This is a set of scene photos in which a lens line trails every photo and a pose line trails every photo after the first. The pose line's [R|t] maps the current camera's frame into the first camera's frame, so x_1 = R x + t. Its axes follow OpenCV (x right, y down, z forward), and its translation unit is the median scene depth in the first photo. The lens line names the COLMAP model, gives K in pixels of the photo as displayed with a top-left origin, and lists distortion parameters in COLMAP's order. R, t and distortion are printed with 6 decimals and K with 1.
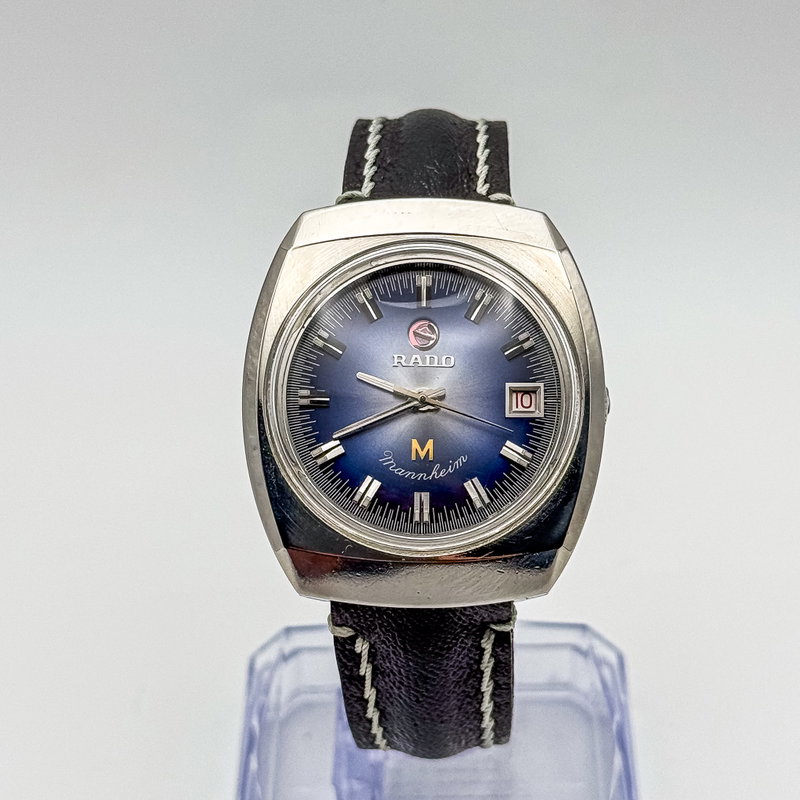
lens RADIAL K [[2284.2, 0, 379.3], [0, 2284.2, 401.8], [0, 0, 1]] dist [0.356908, -2.195746]
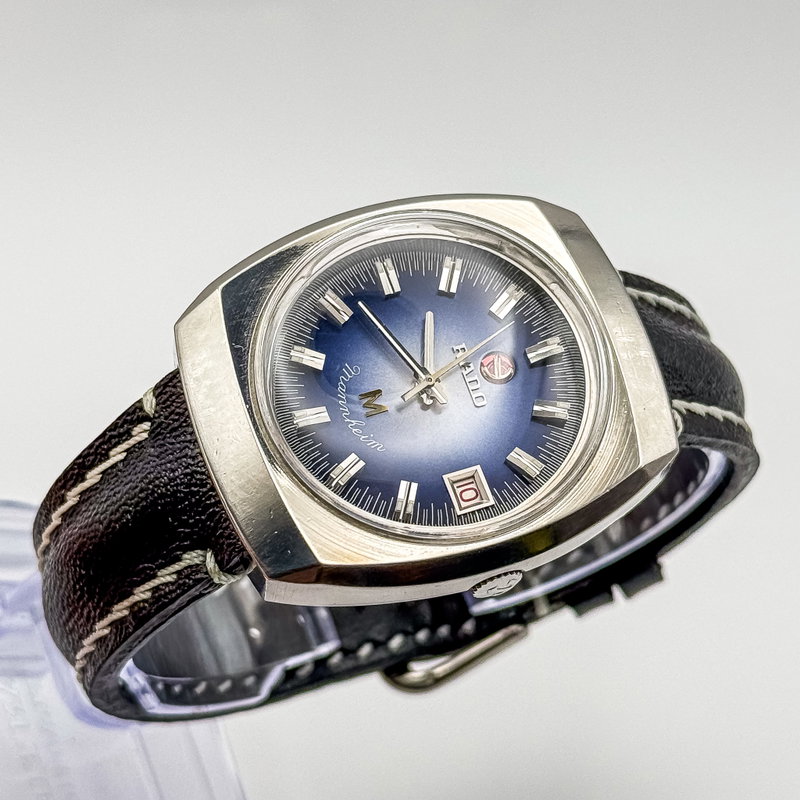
lens RADIAL K [[2284.2, 0, 379.3], [0, 2284.2, 401.8], [0, 0, 1]] dist [0.356908, -2.195746]
pose [[0.340235, 0.882839, -0.323783, 0.297440], [-0.939991, 0.328696, -0.091520, 0.097354], [0.025629, 0.335491, 0.941695, 0.173877]]
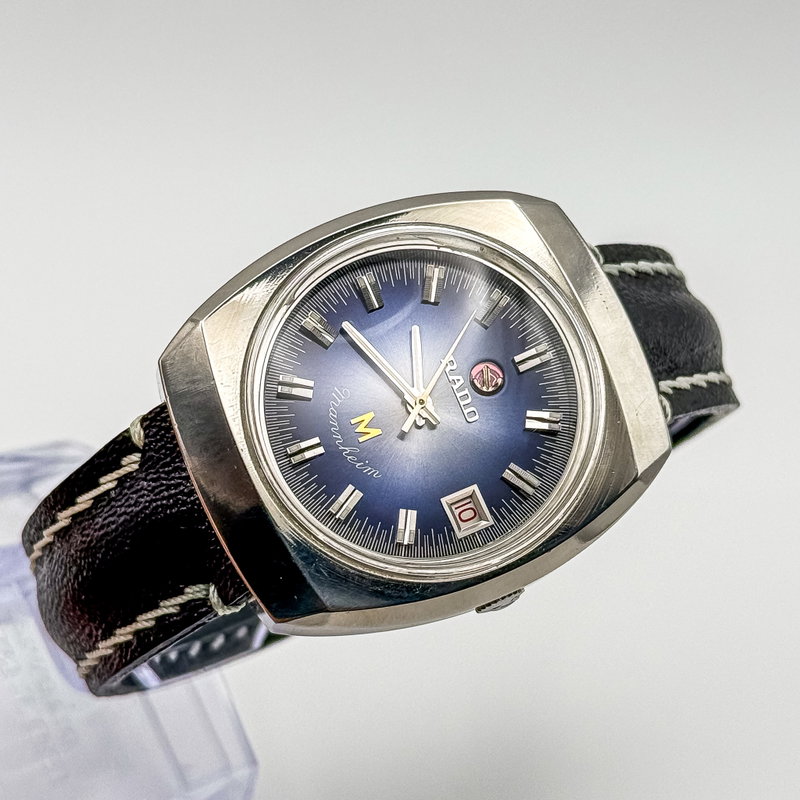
lens RADIAL K [[2284.2, 0, 379.3], [0, 2284.2, 401.8], [0, 0, 1]] dist [0.356908, -2.195746]
pose [[0.408113, 0.903467, -0.131119, 0.123947], [-0.912904, 0.402763, -0.066239, 0.068986], [-0.007035, 0.146732, 0.989151, 0.138100]]
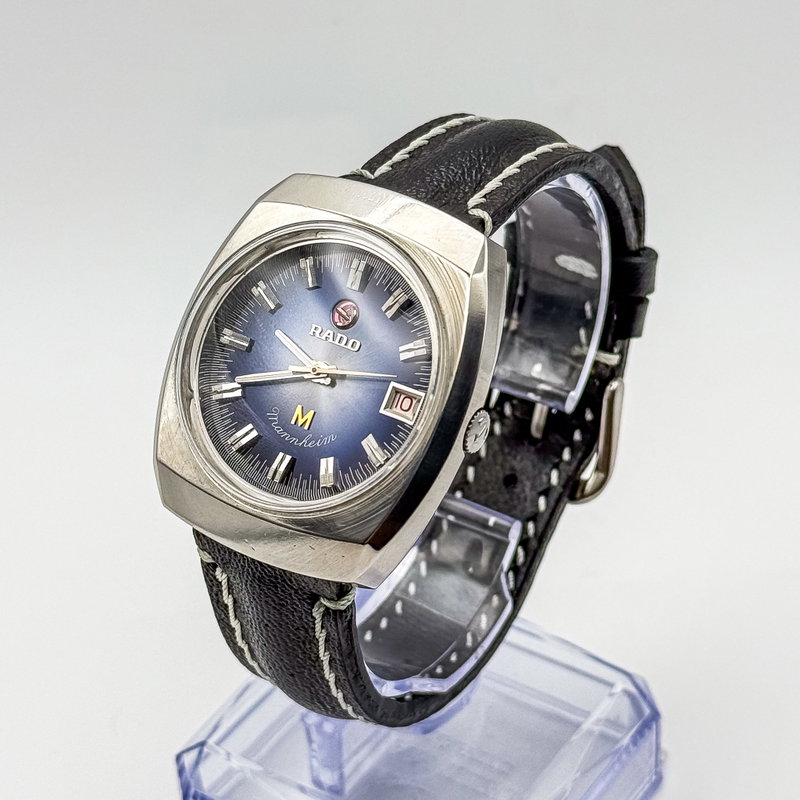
lens RADIAL K [[2284.2, 0, 379.3], [0, 2284.2, 401.8], [0, 0, 1]] dist [0.356908, -2.195746]
pose [[0.839156, 0.309420, -0.447300, 0.510575], [-0.300492, 0.949249, 0.092907, -0.092966], [0.453346, 0.056446, 0.889545, 0.073950]]
